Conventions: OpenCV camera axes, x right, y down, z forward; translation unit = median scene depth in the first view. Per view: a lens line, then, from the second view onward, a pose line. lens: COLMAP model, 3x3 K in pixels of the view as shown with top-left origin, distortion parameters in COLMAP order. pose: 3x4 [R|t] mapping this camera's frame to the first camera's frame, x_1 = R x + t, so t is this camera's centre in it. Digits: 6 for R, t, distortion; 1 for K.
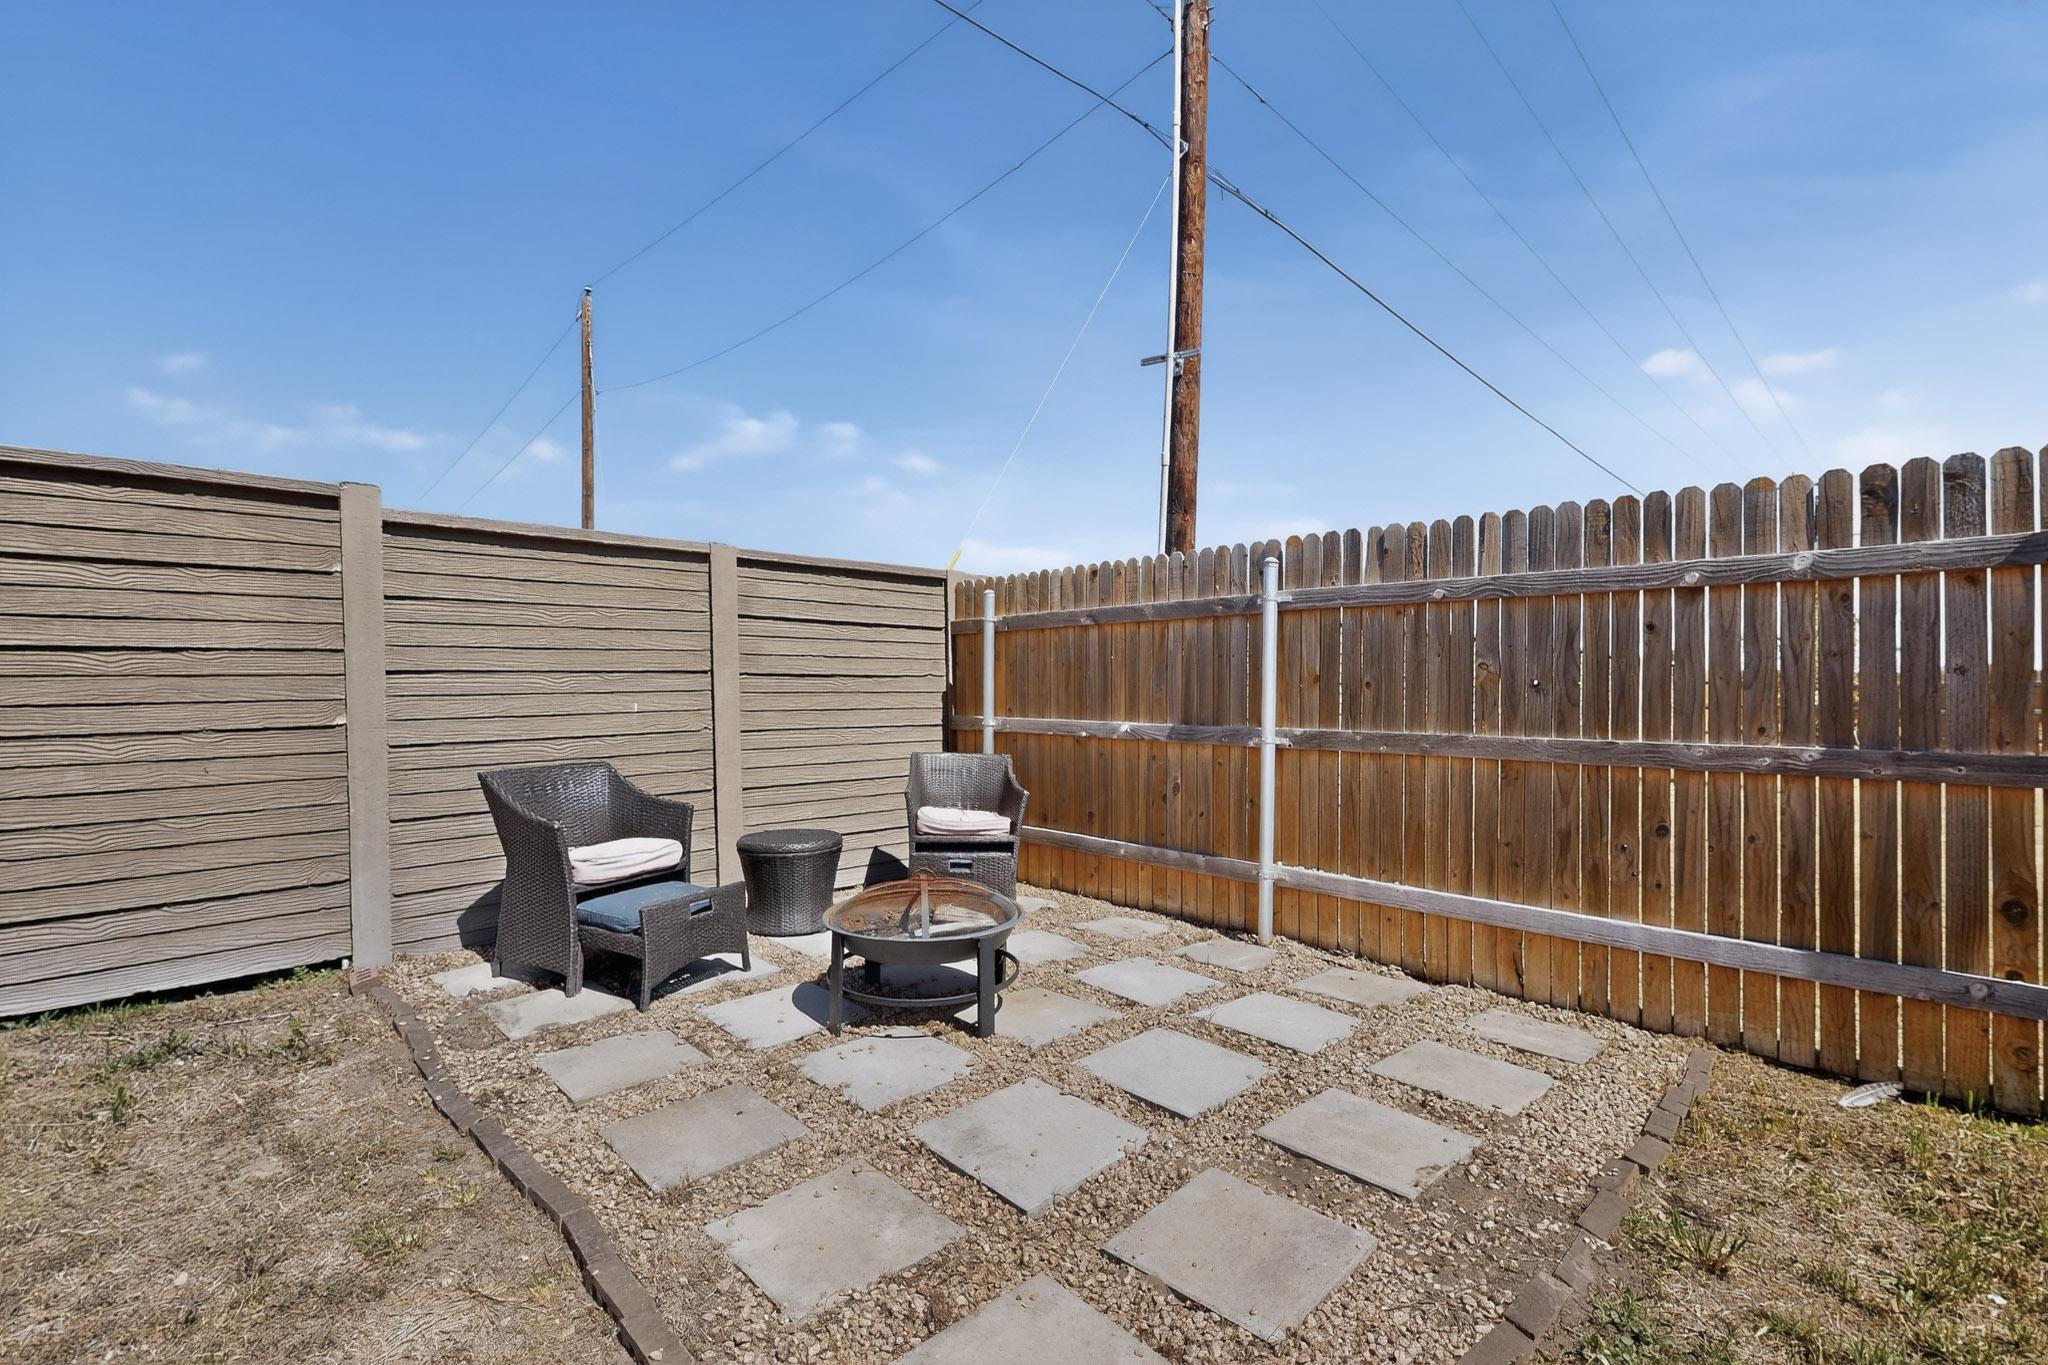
lens RADIAL K [[889.5, 0, 1018.6], [0, 889.5, 682.3], [0, 0, 1]] dist [-0.000423, -0.000213]
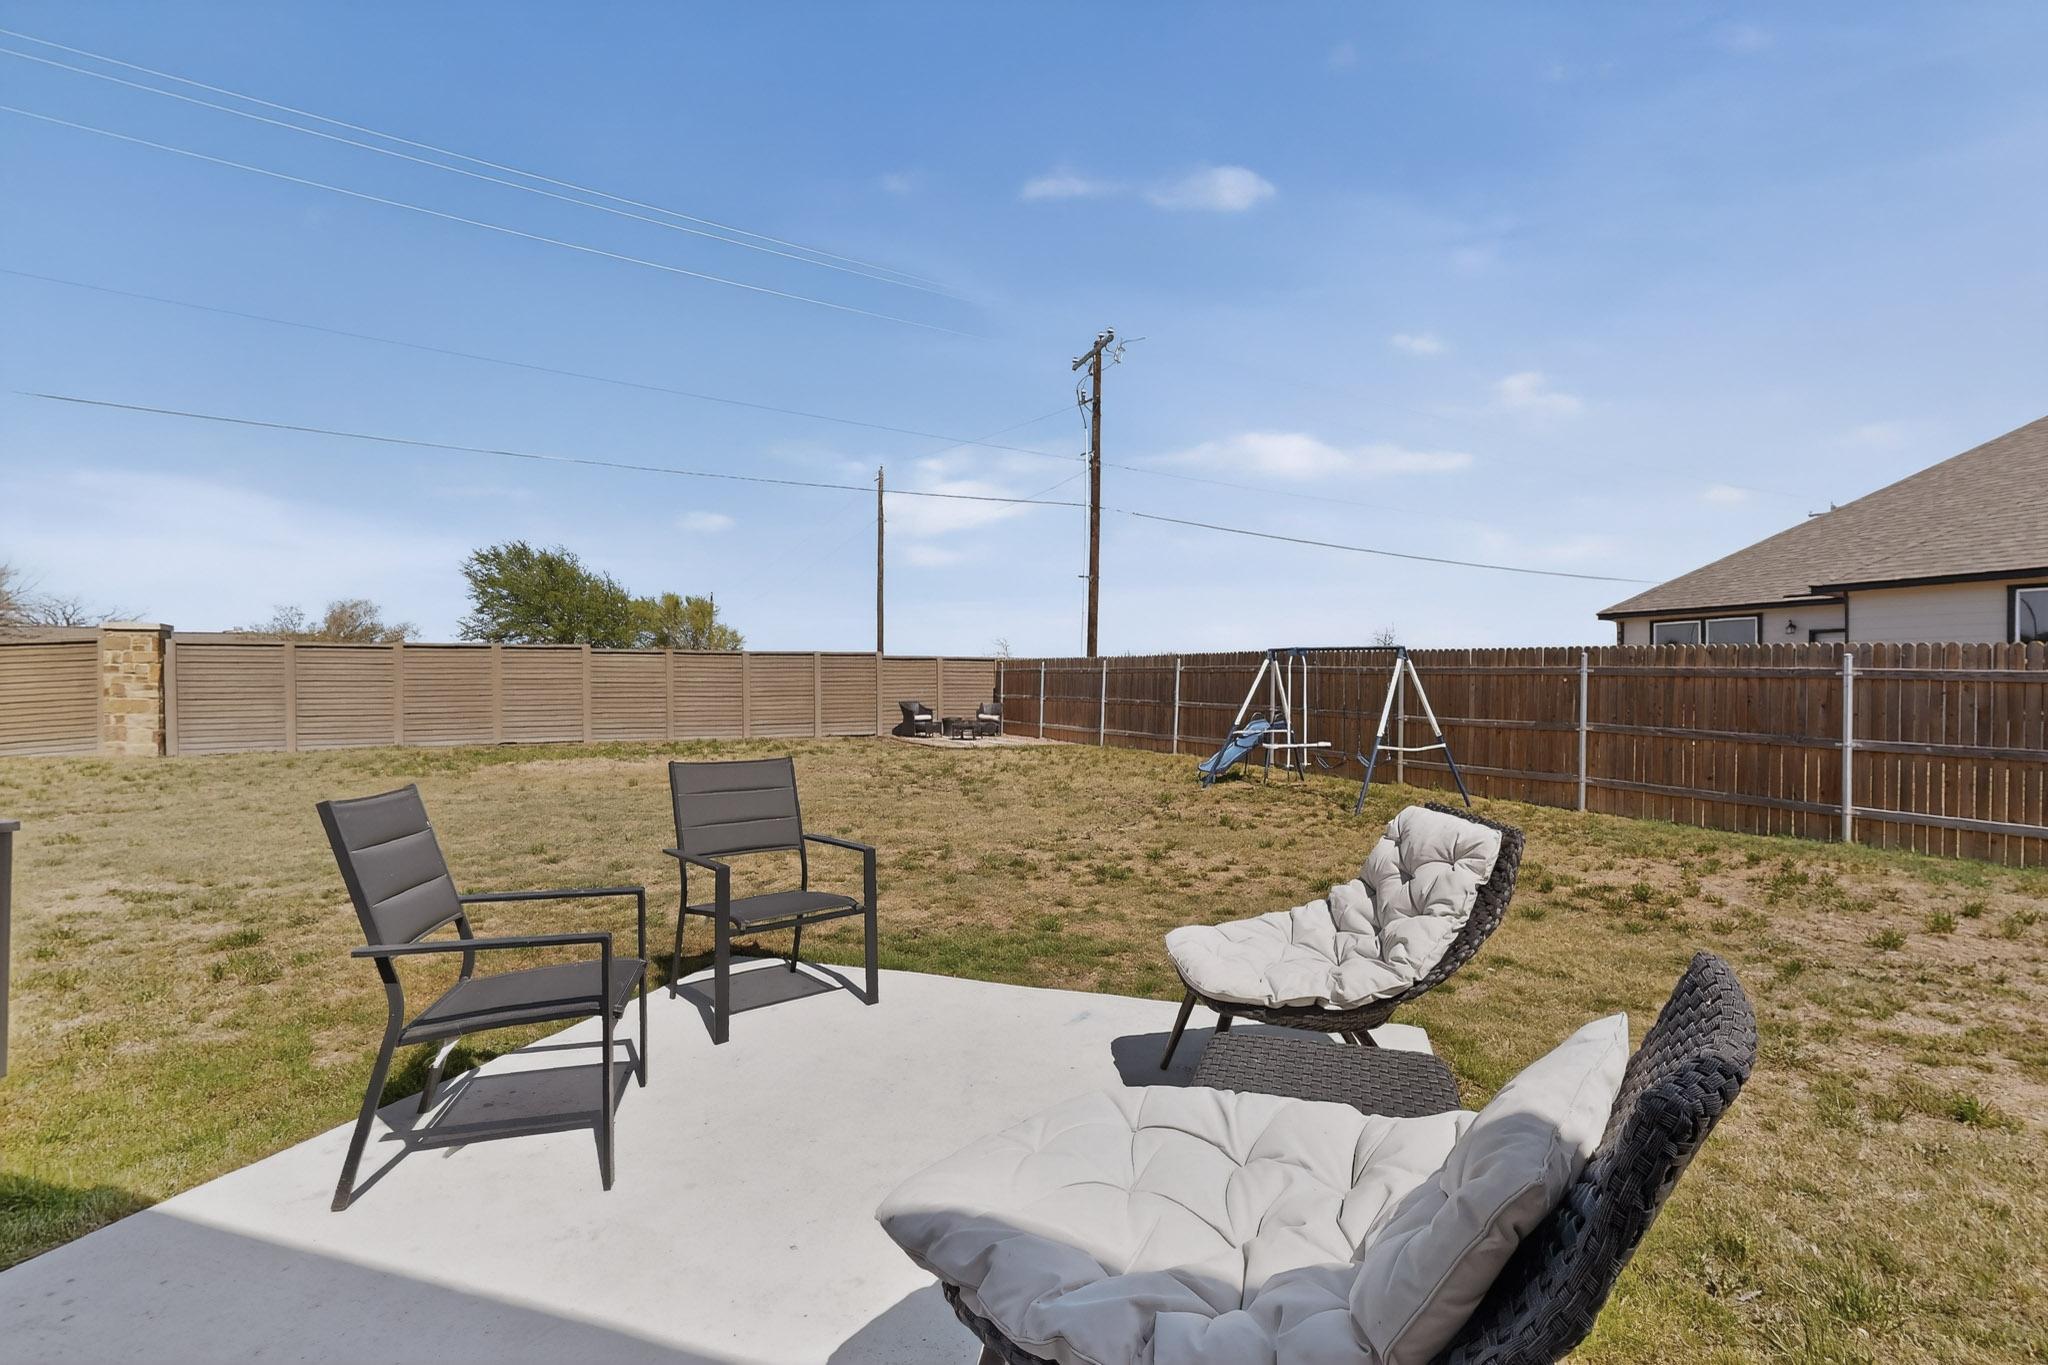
lens RADIAL K [[889.5, 0, 1027.3], [0, 889.5, 685.0], [0, 0, 1]] dist [-0.000423, -0.000213]
pose [[0.975361, 0.001603, -0.220608, 1.130833], [-0.000510, 0.999987, 0.005011, -0.030292], [0.220614, -0.004775, 0.975350, -3.398204]]
